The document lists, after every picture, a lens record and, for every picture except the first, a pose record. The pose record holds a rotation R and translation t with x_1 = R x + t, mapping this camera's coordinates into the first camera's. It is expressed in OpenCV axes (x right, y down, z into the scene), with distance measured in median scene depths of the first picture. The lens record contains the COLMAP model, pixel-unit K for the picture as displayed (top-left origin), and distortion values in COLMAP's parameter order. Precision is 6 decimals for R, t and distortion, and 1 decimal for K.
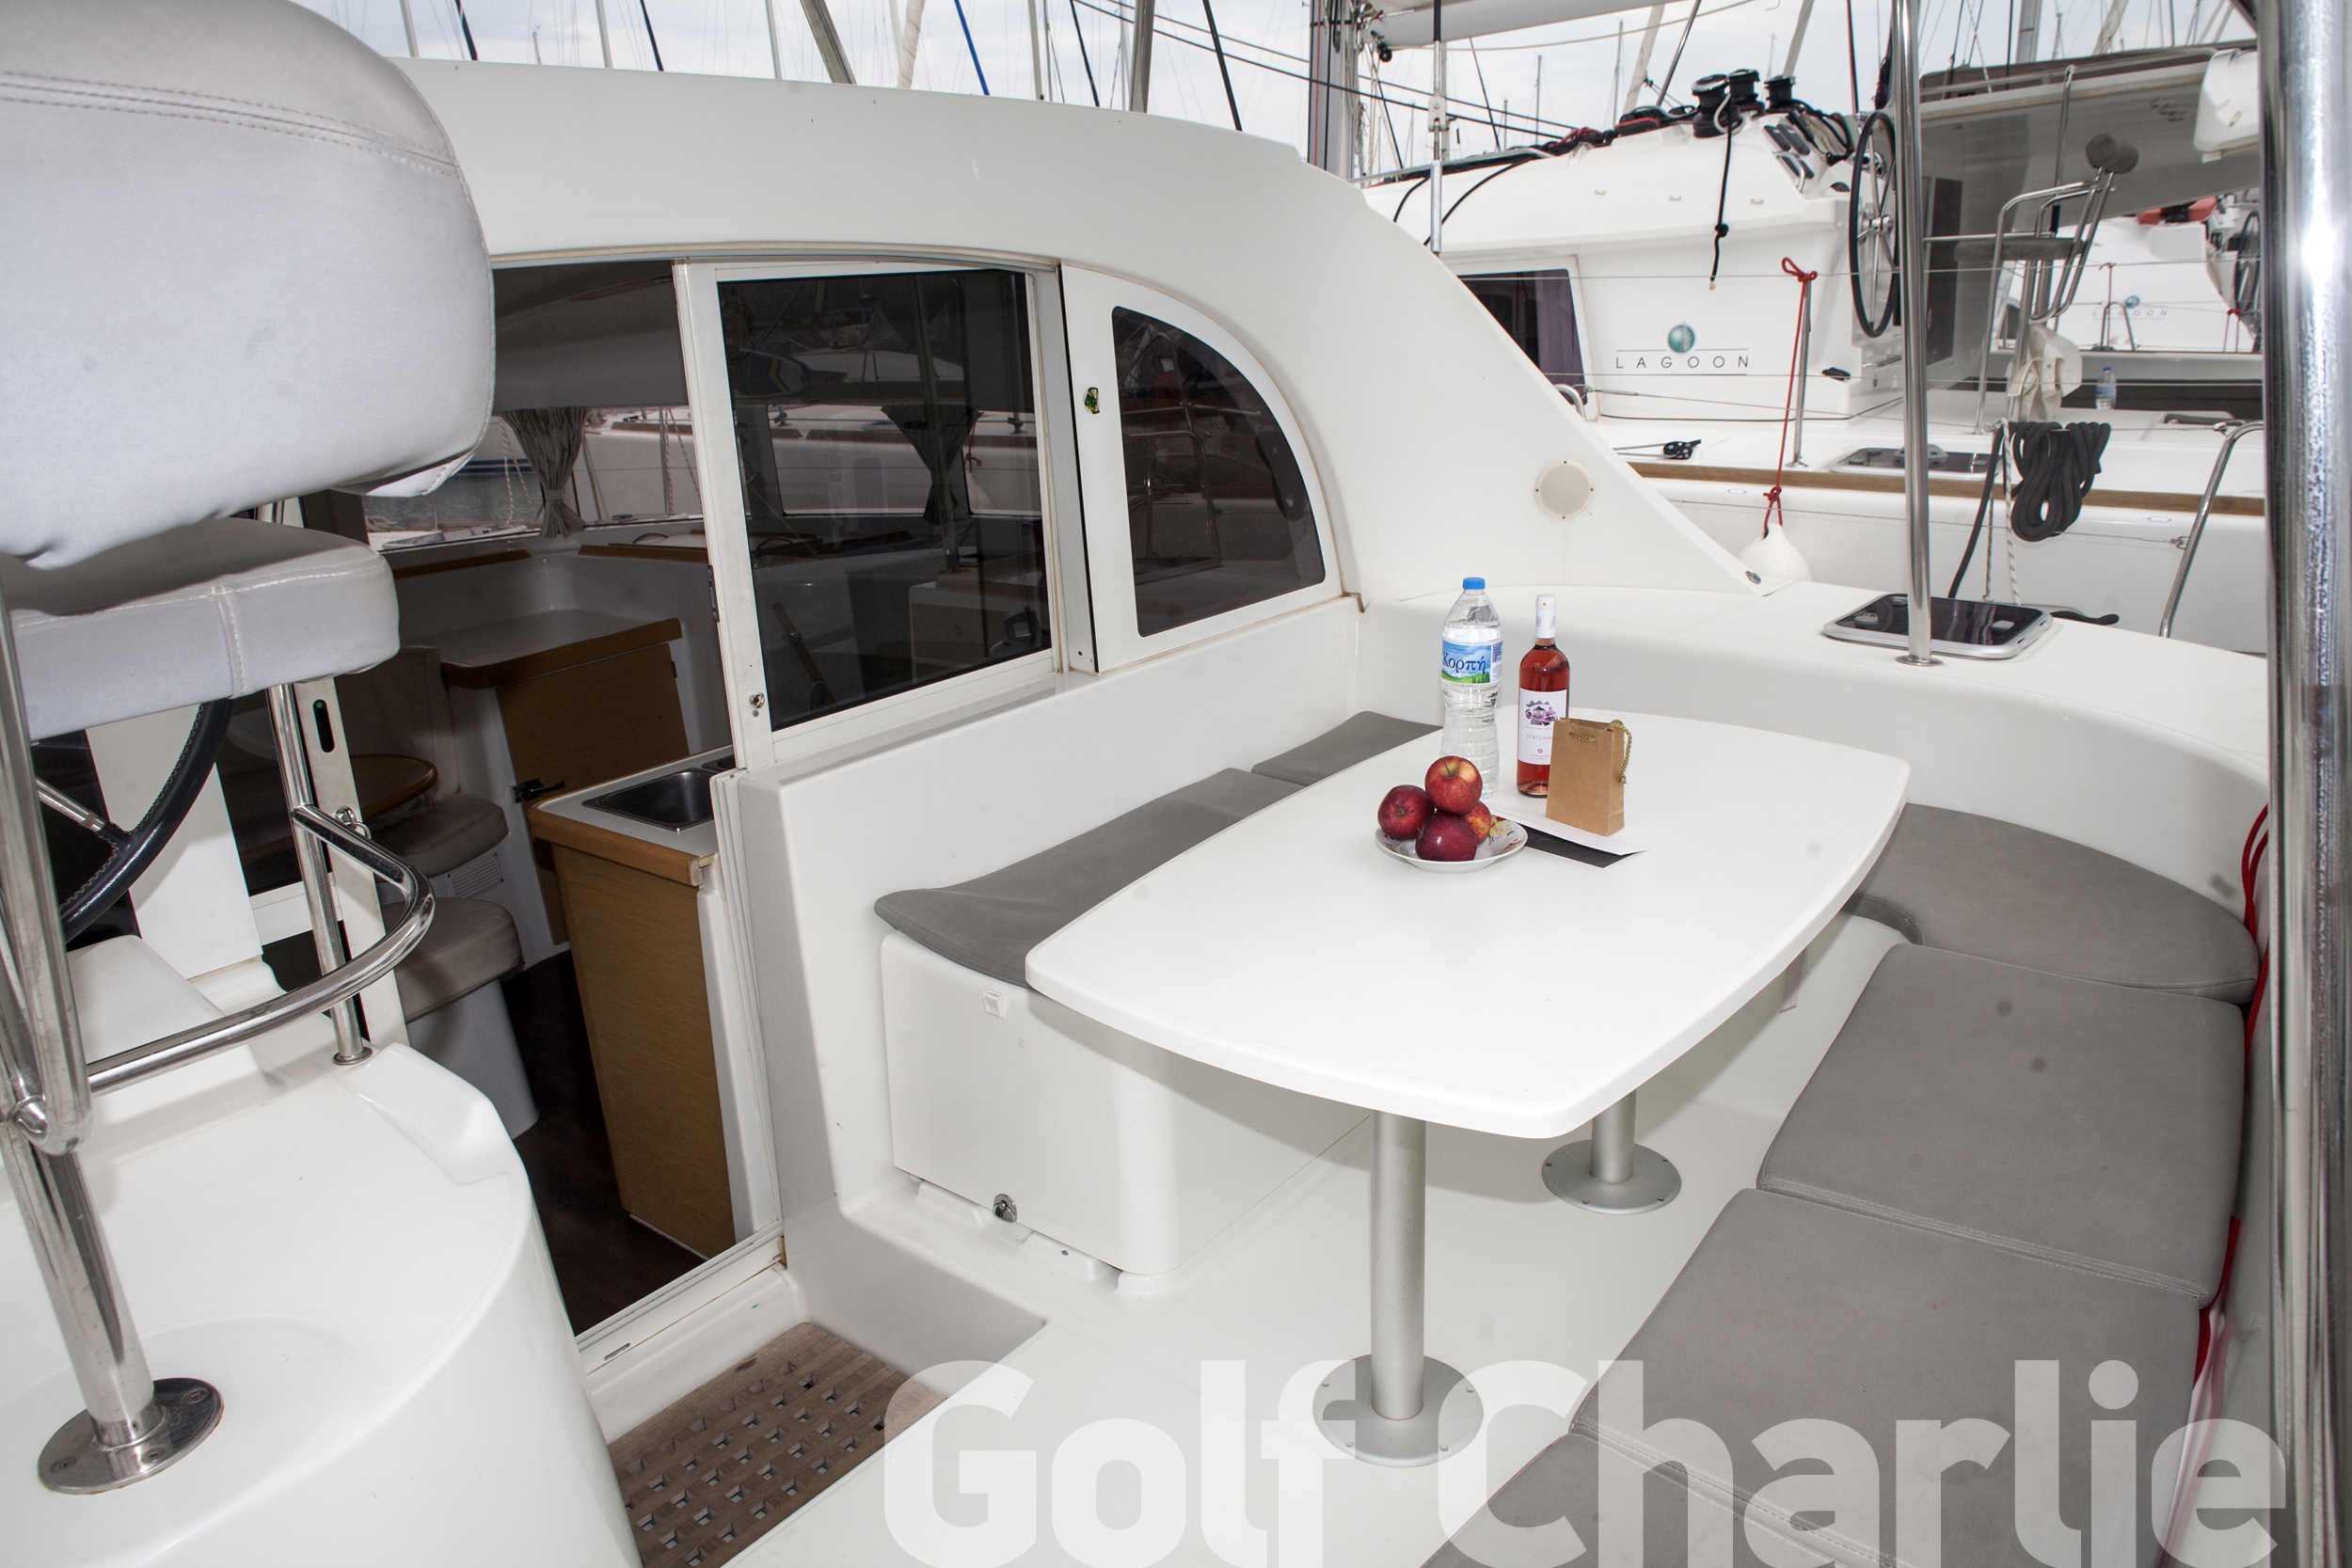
lens RADIAL K [[1598.2, 0, 1186.3], [0, 1598.2, 800.5], [0, 0, 1]] dist [-0.080676, 0.034940]
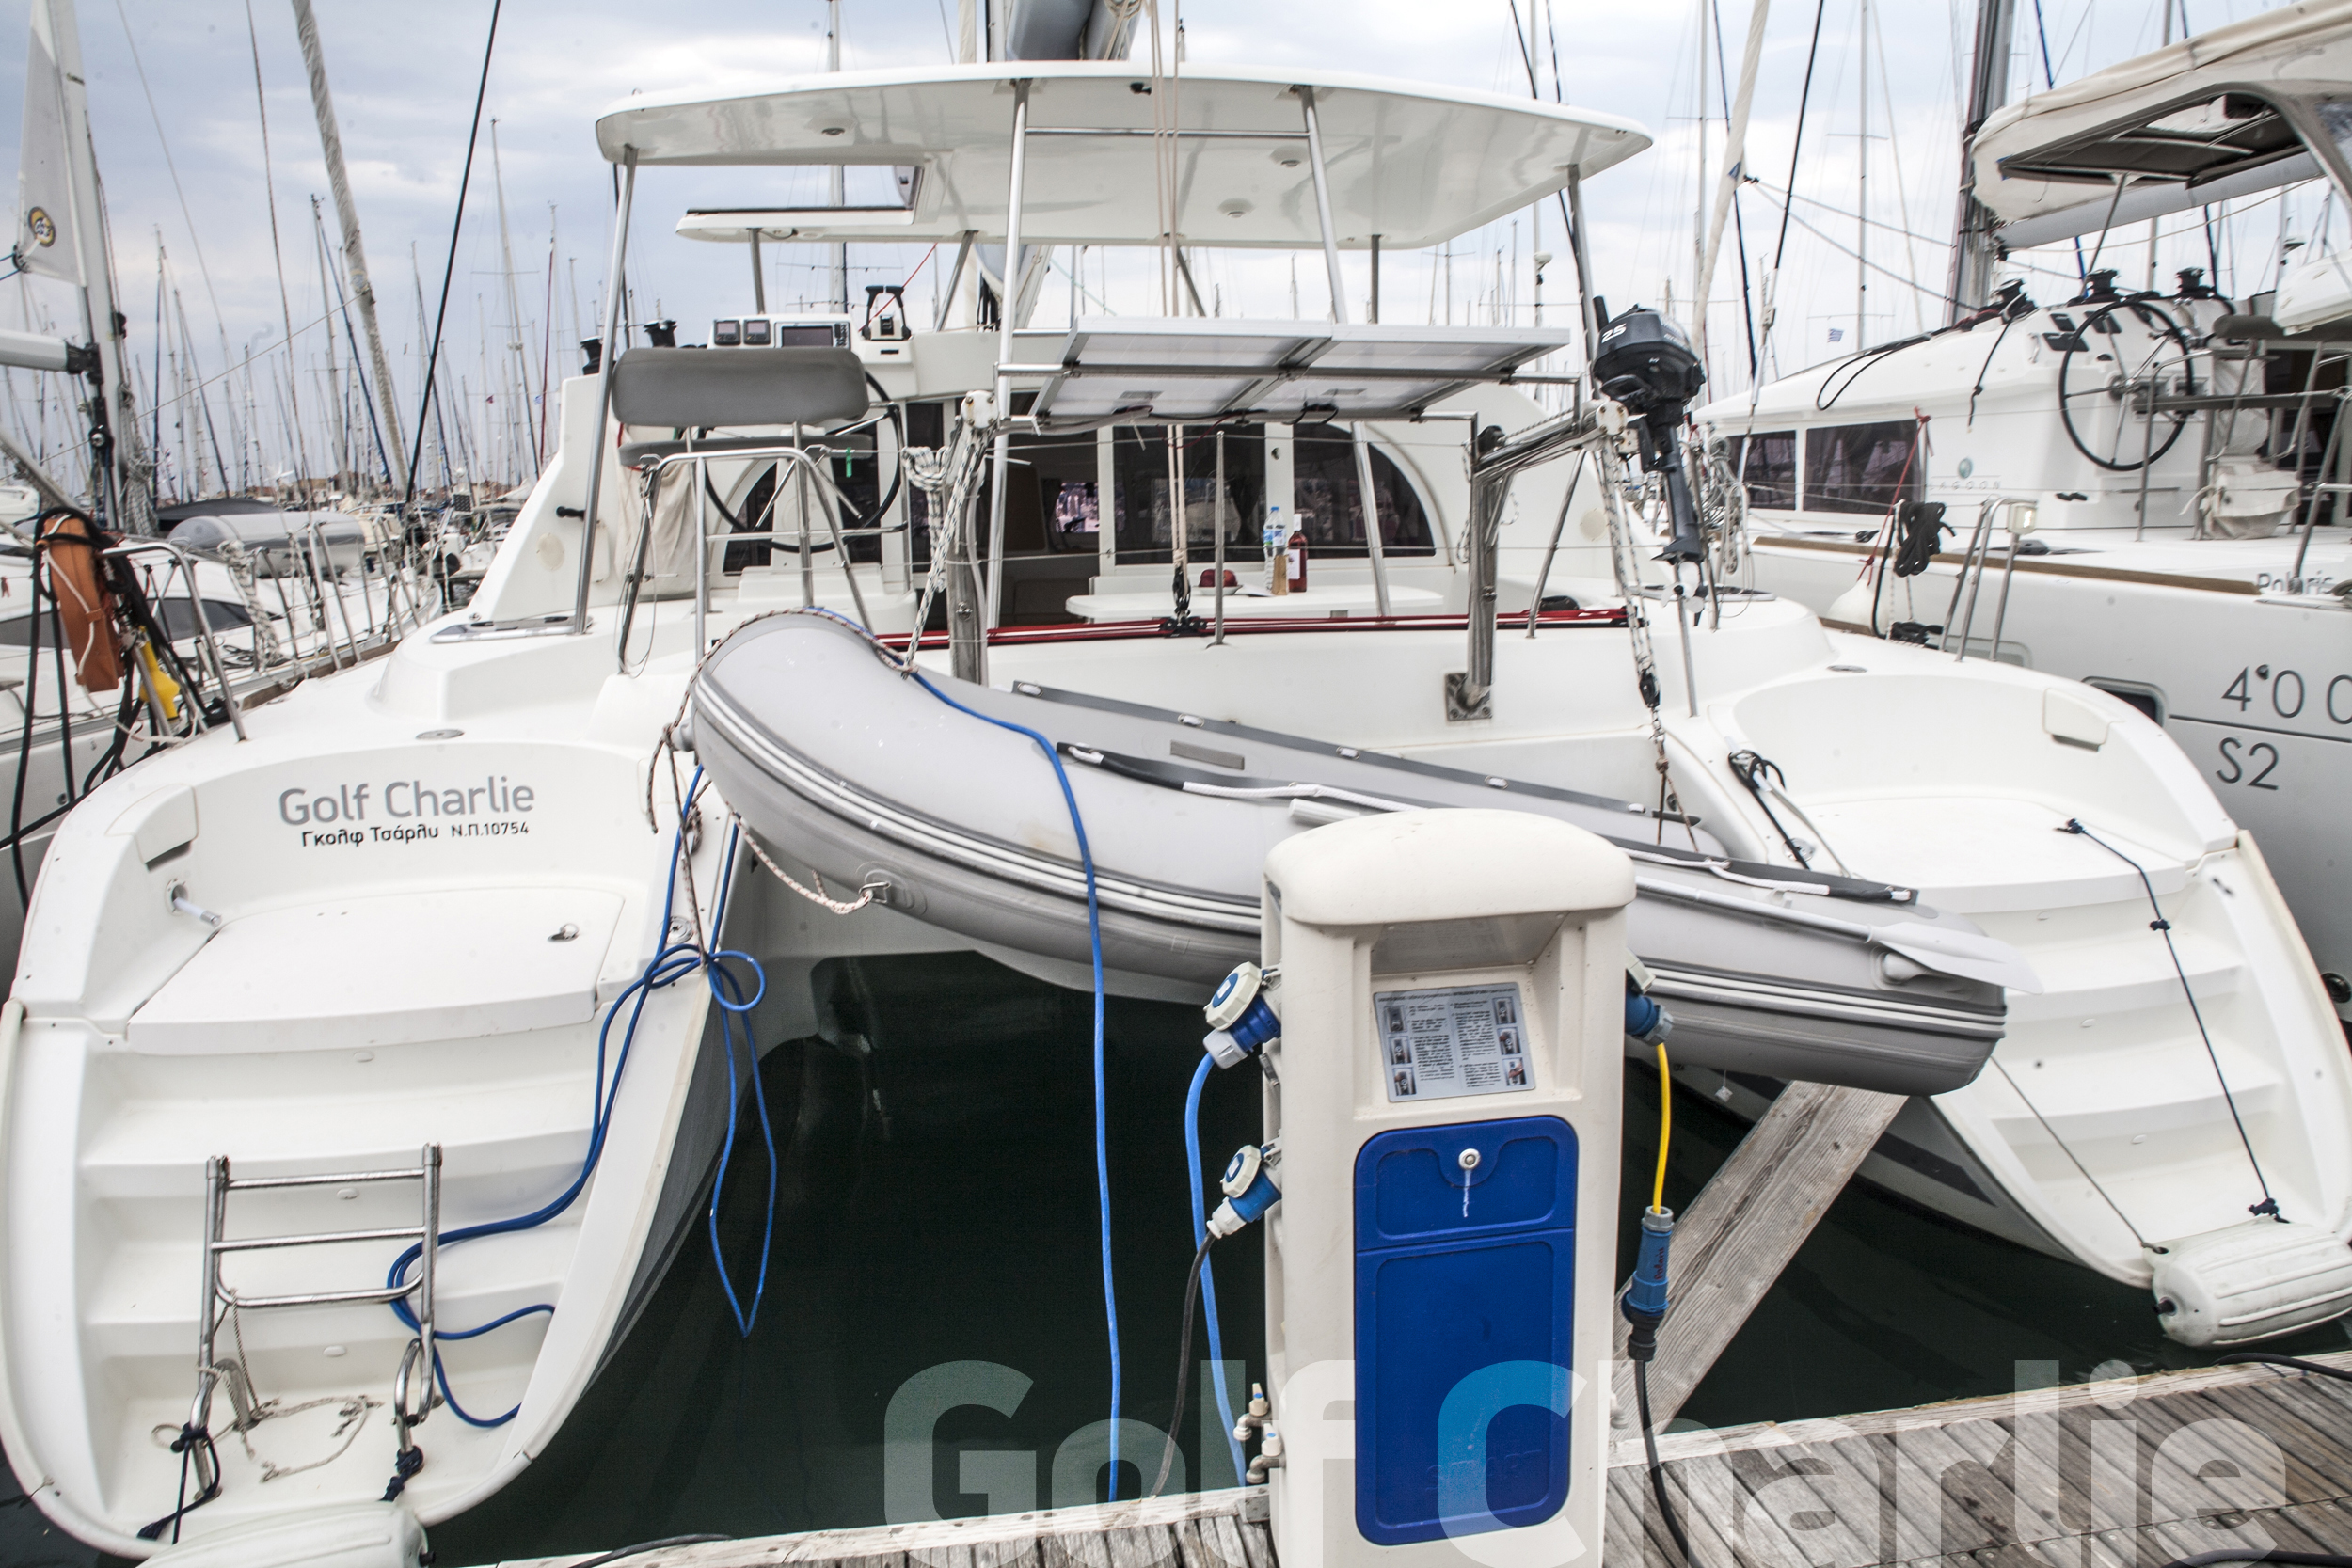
lens RADIAL K [[1598.2, 0, 1181.1], [0, 1598.2, 788.0], [0, 0, 1]] dist [-0.080676, 0.034940]
pose [[0.744141, 0.166091, -0.647046, 1.471039], [-0.229654, 0.973167, -0.014312, 0.294889], [0.627306, 0.159247, 0.762317, -0.805212]]
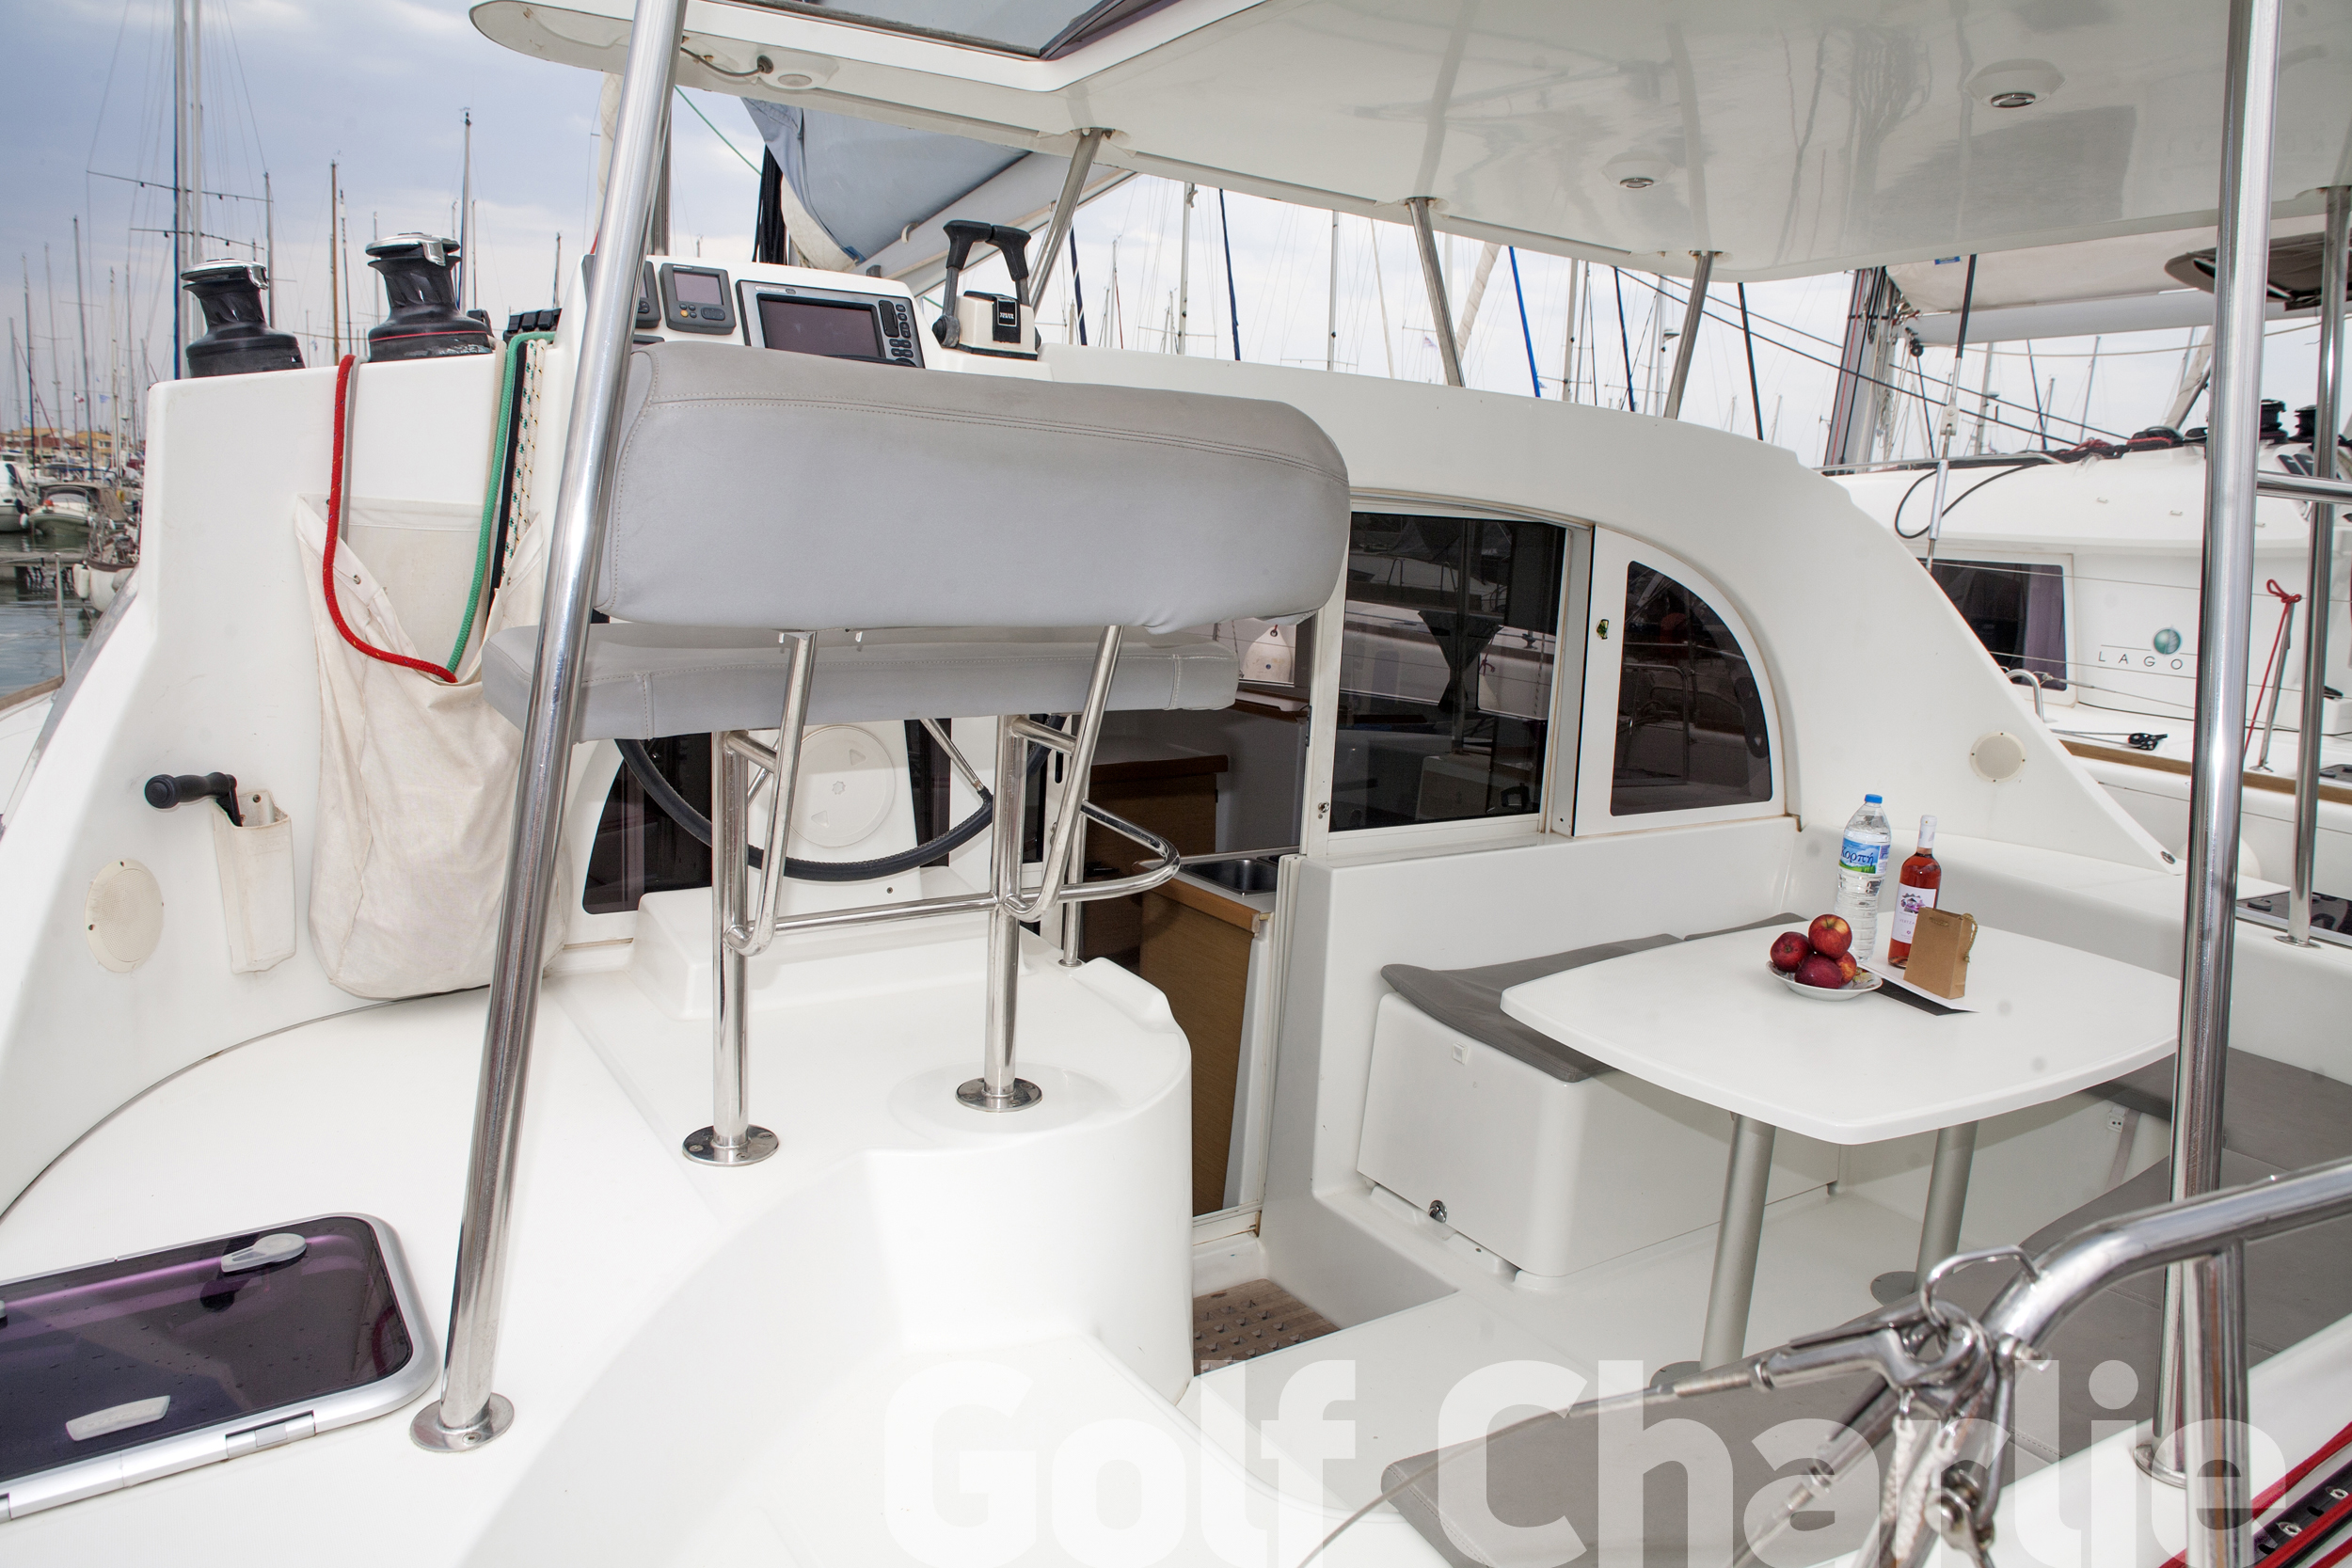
lens RADIAL K [[1598.2, 0, 1180.3], [0, 1598.2, 780.7], [0, 0, 1]] dist [-0.080676, 0.034940]
pose [[0.945934, 0.153197, -0.285902, 0.004168], [-0.191363, 0.975273, -0.110558, 0.075066], [0.261895, 0.159291, 0.951860, -0.292344]]
